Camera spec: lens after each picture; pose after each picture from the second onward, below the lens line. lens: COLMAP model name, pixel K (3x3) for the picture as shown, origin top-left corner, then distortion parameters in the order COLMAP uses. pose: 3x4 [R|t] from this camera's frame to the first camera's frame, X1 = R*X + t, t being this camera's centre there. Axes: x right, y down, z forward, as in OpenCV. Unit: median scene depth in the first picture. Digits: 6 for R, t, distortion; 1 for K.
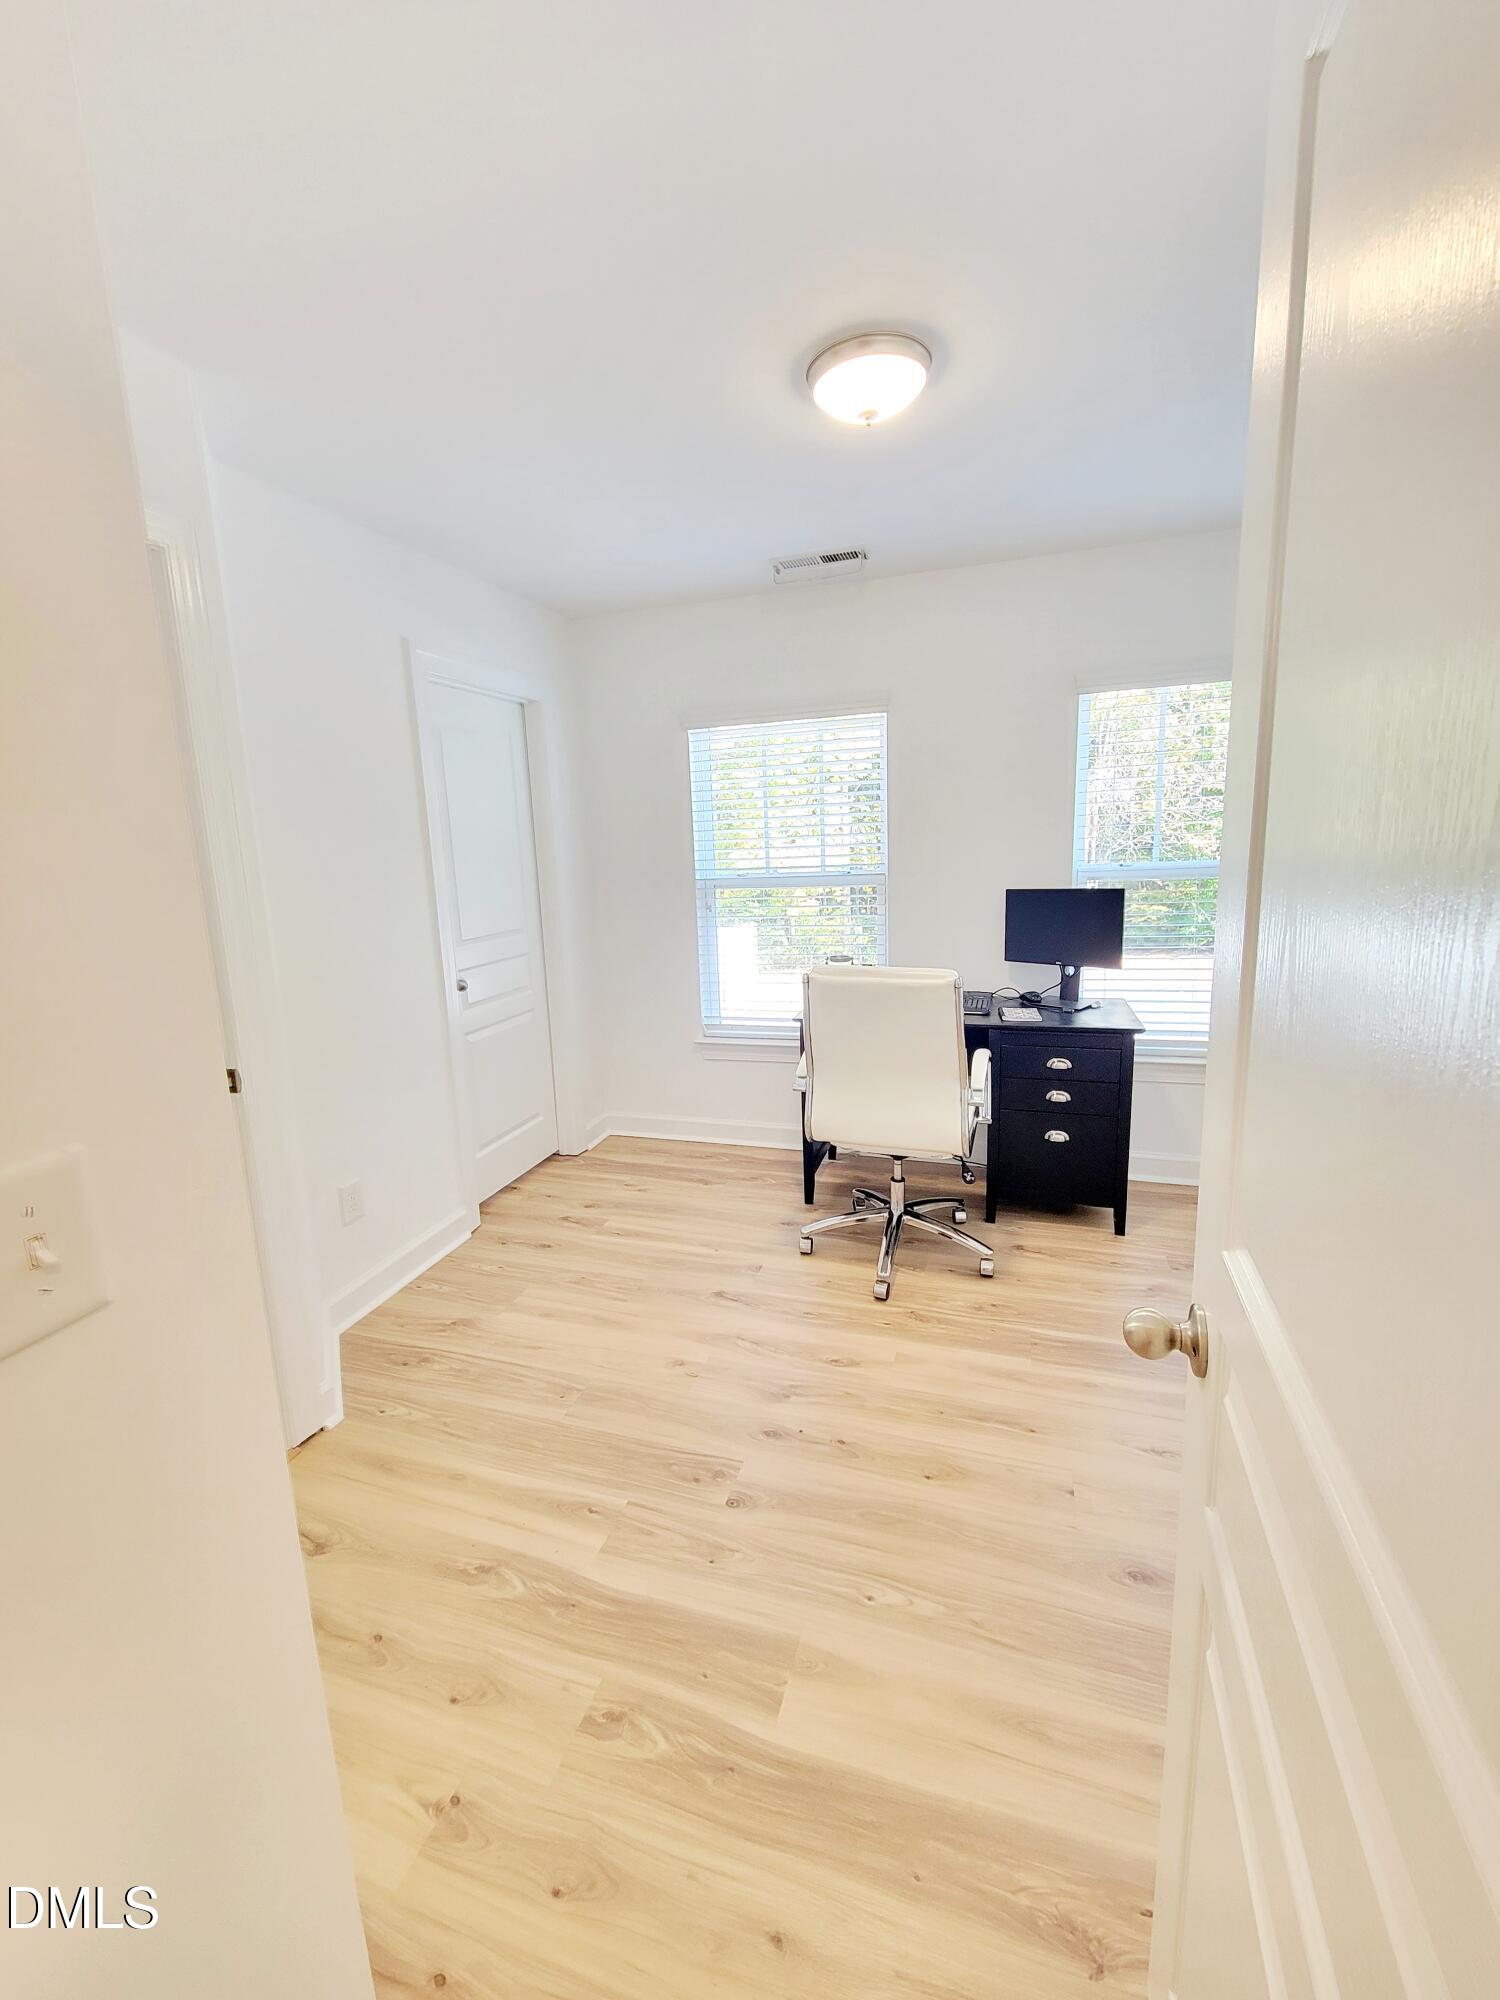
lens RADIAL K [[812.7, 0, 736.5], [0, 812.7, 992.8], [0, 0, 1]] dist [-0.002042, -0.000322]
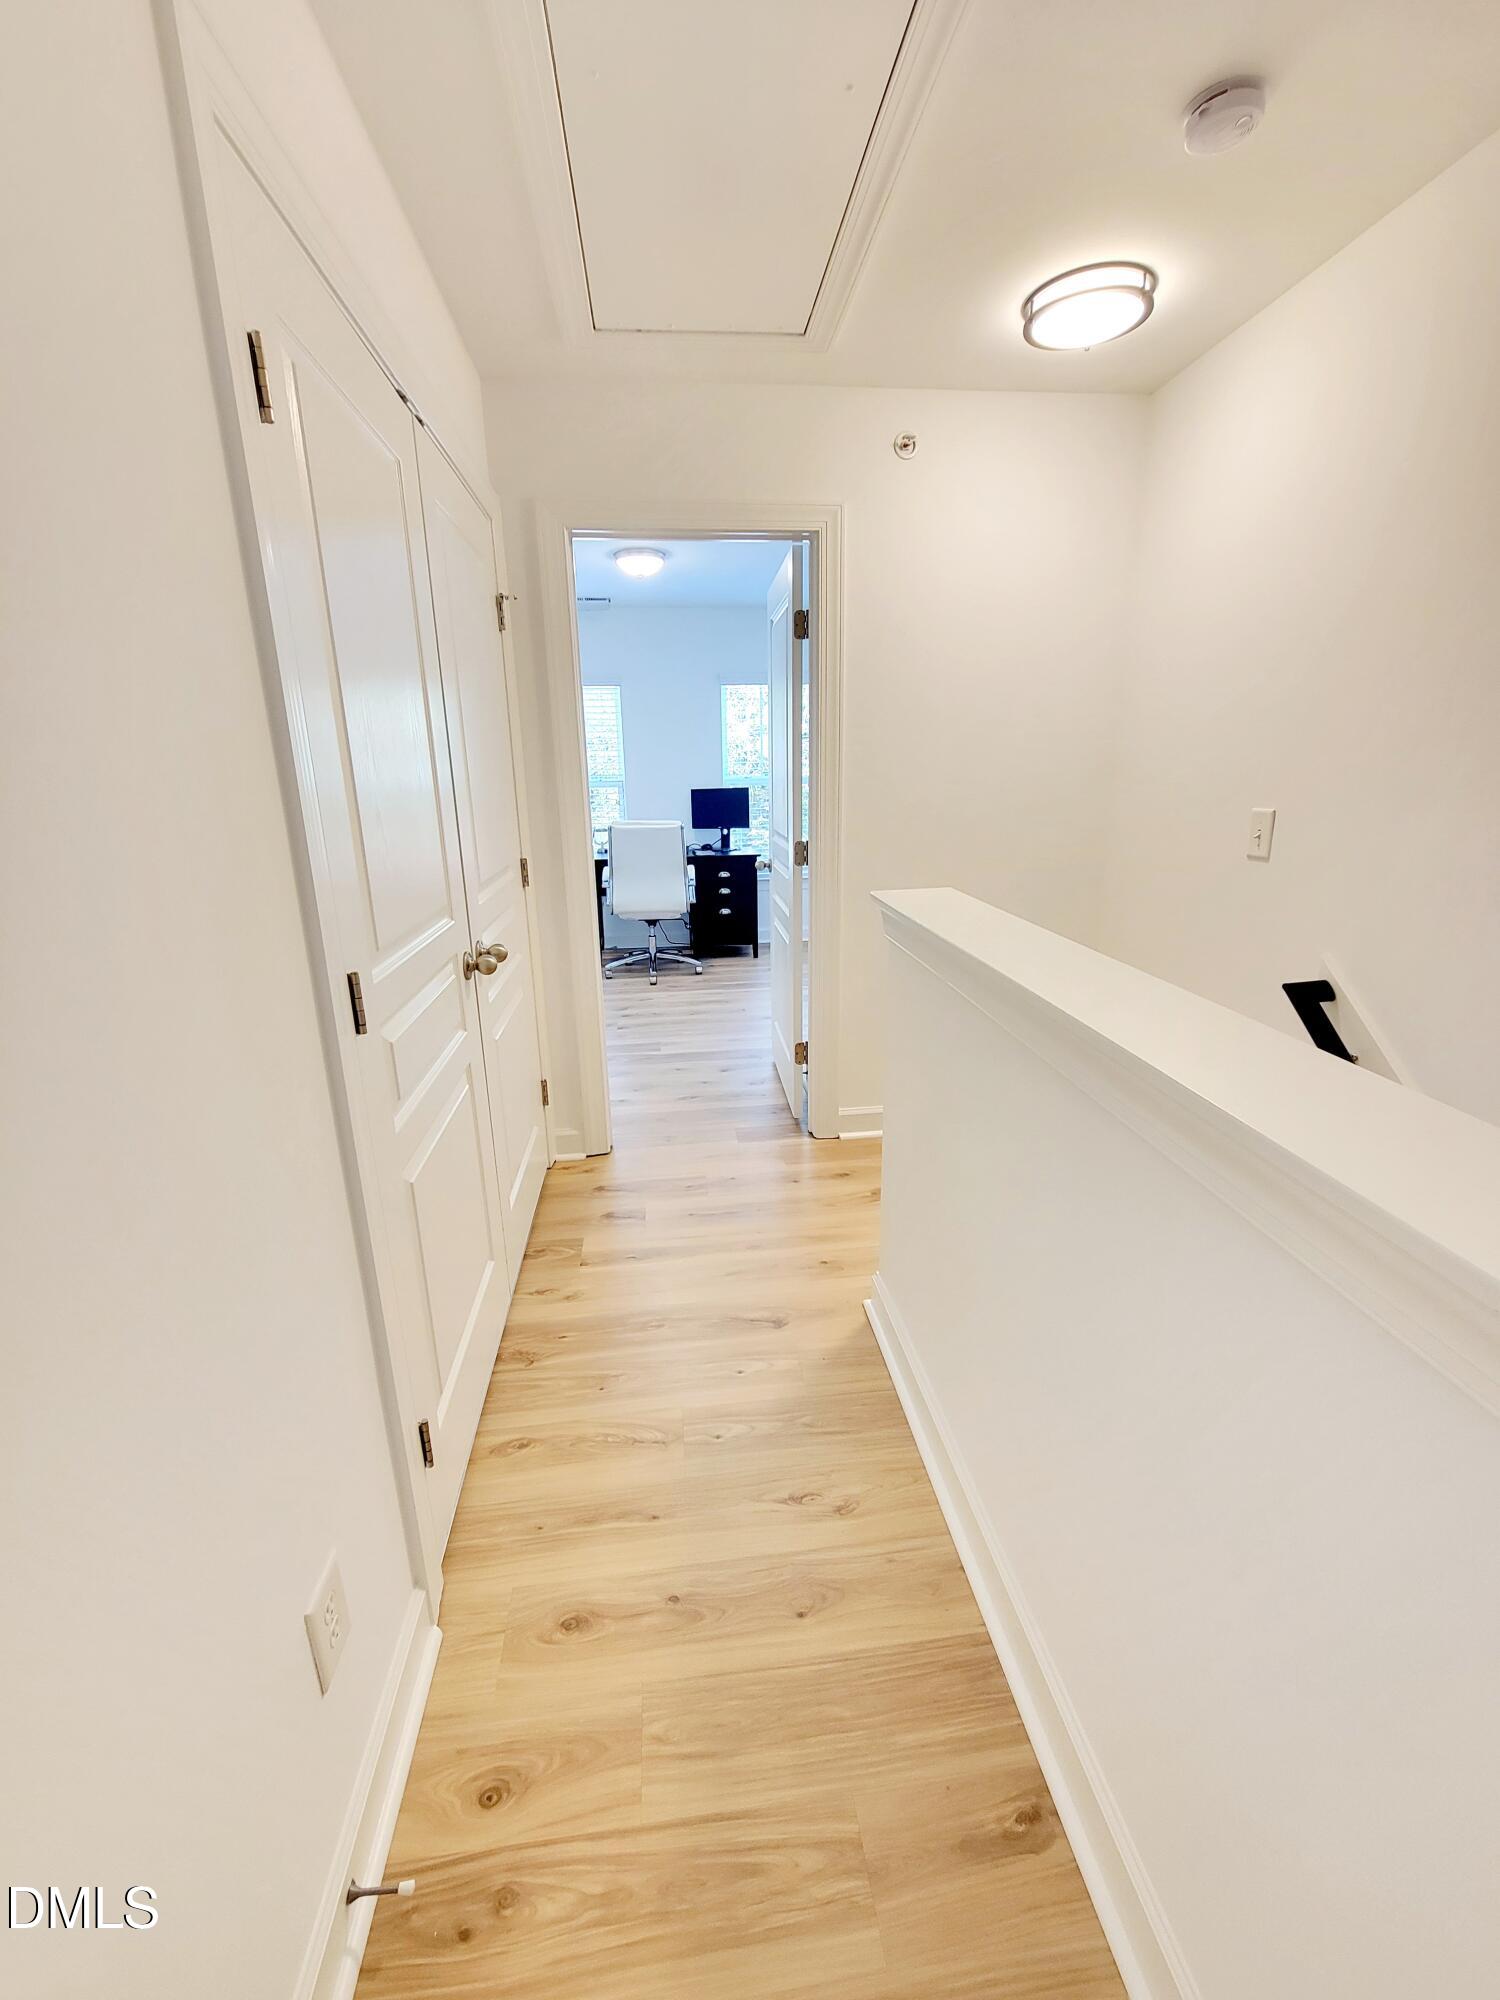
lens RADIAL K [[812.7, 0, 736.5], [0, 812.7, 992.8], [0, 0, 1]] dist [-0.002042, -0.000322]
pose [[0.908402, -0.091379, 0.407990, -0.495057], [0.059013, 0.994078, 0.091252, 0.226861], [-0.413912, -0.058816, 0.908415, -1.006440]]
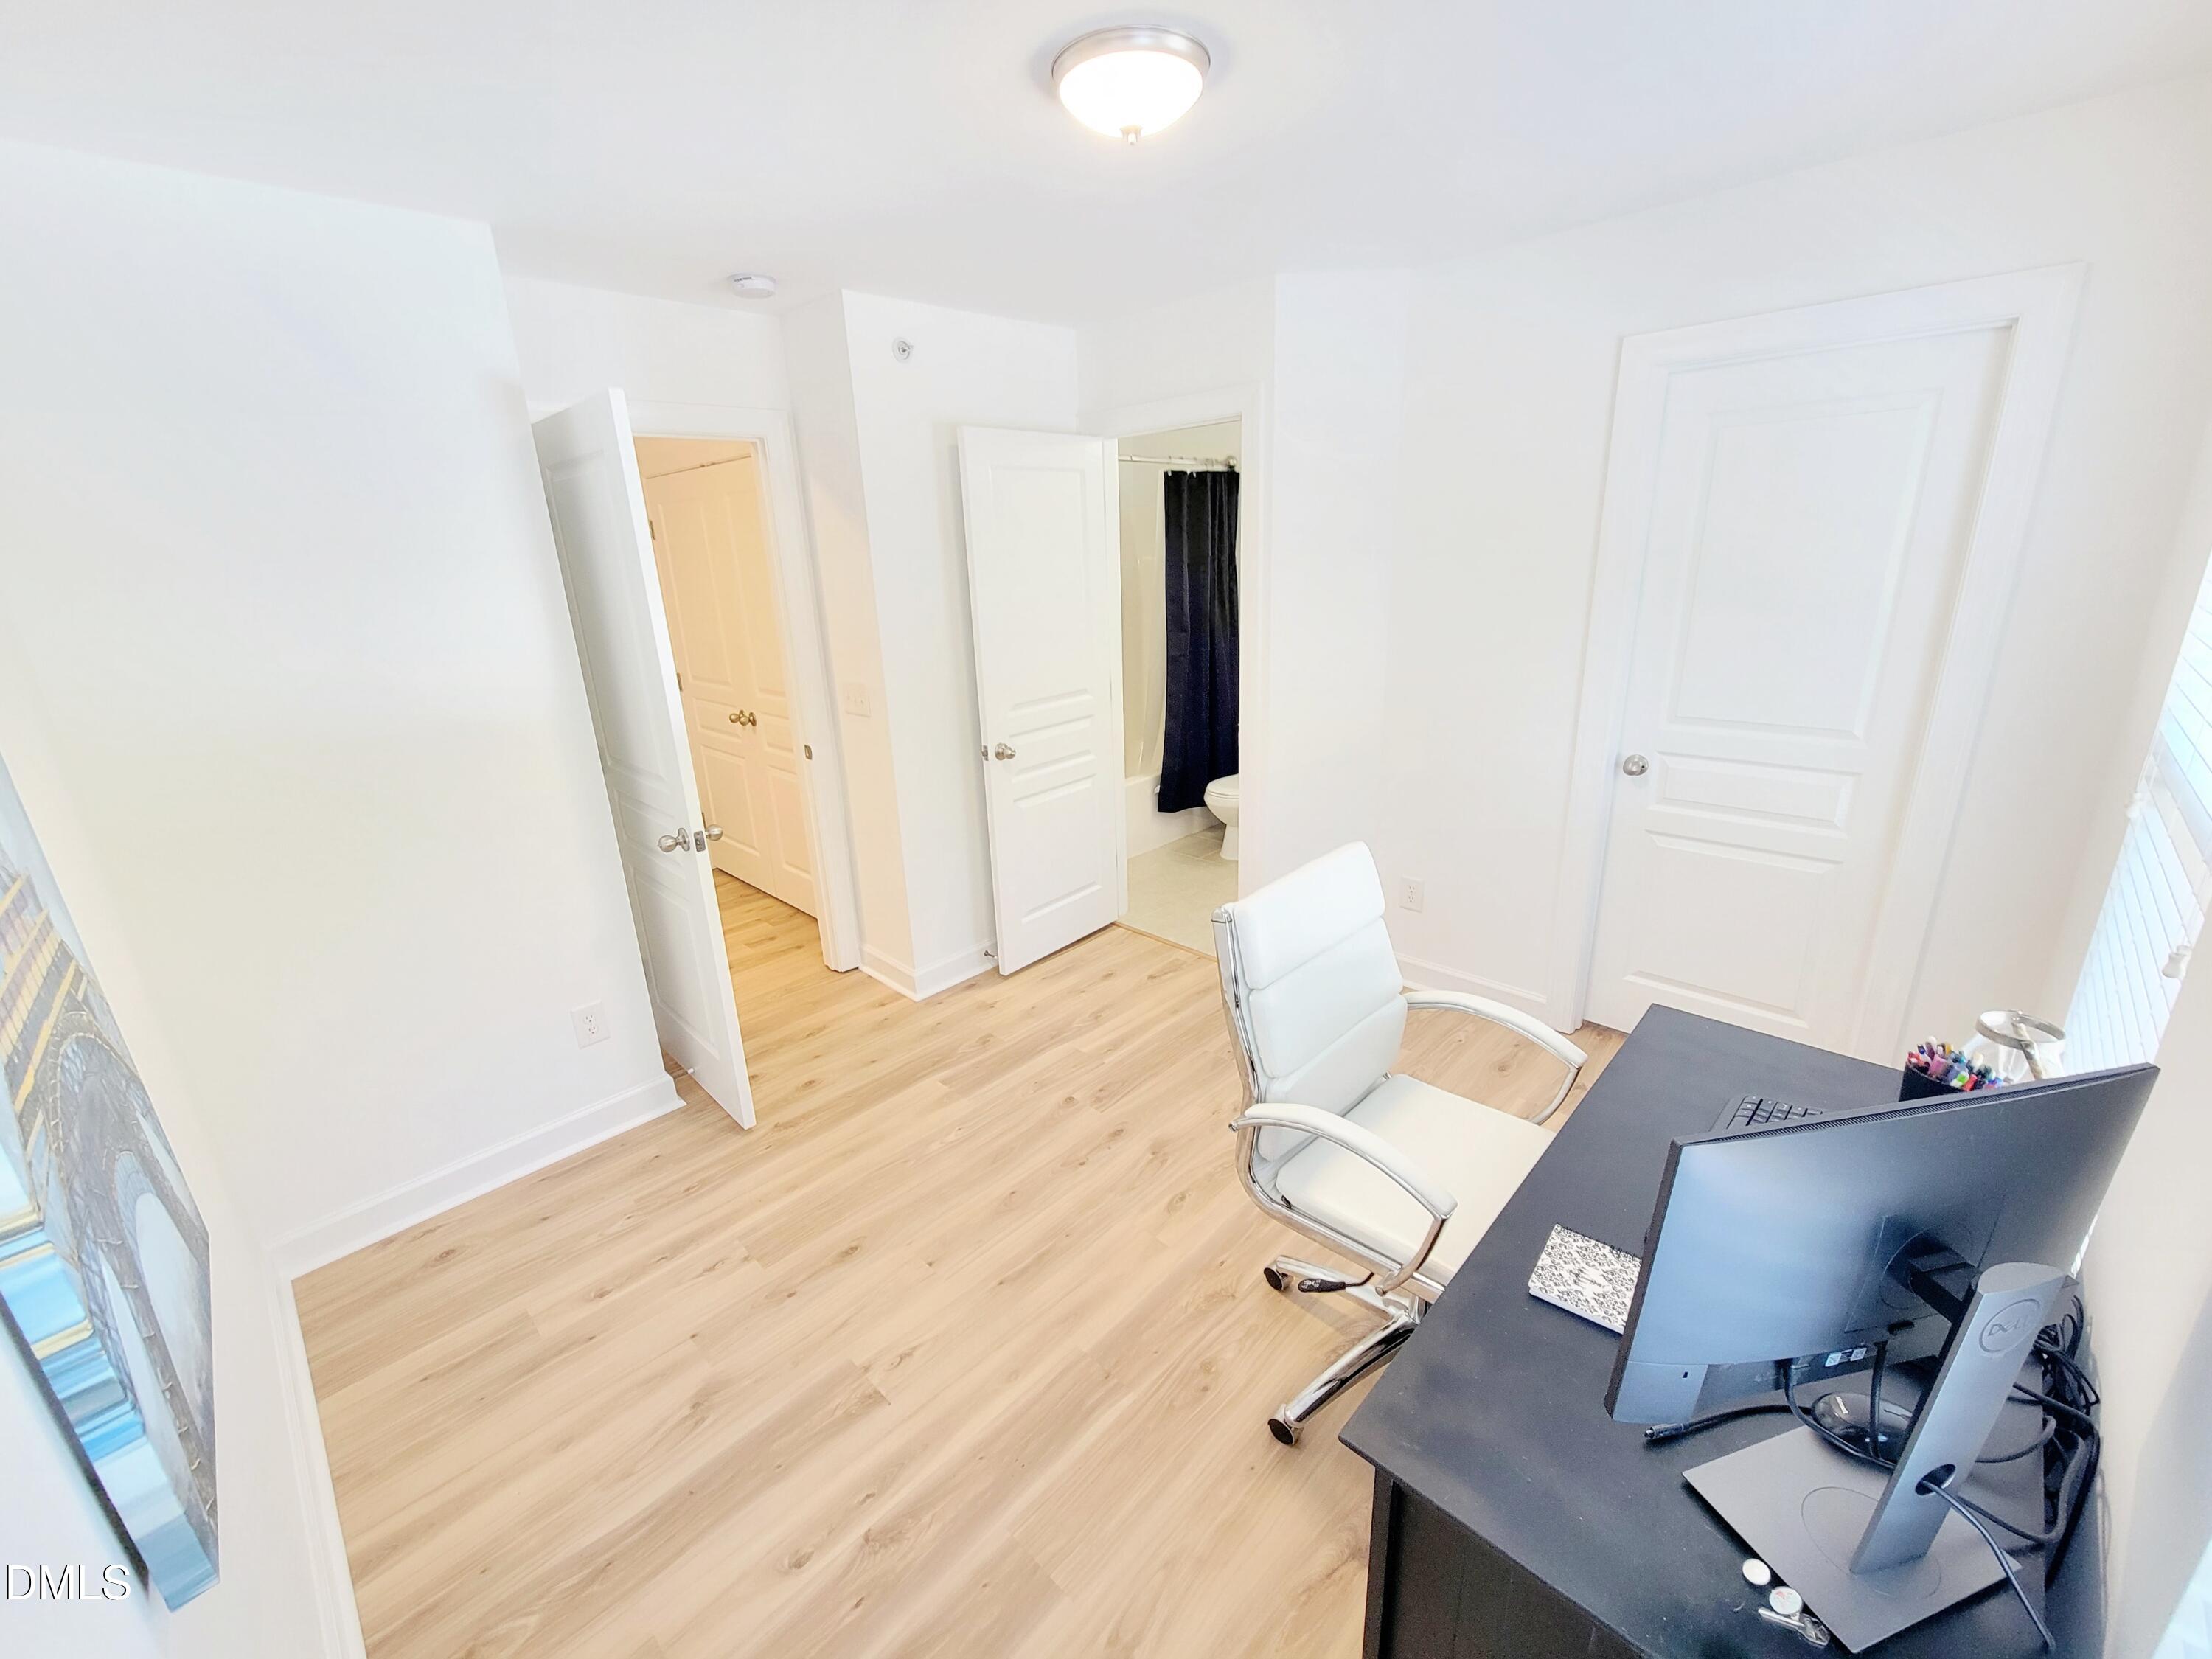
lens RADIAL K [[898.9, 0, 1097.4], [0, 898.9, 823.1], [0, 0, 1]] dist [-0.002042, -0.000322]
pose [[-0.428902, 0.323978, -0.843256, 0.836647], [-0.102429, 0.910014, 0.401725, -0.332969], [0.897525, 0.258675, -0.357122, 1.073700]]
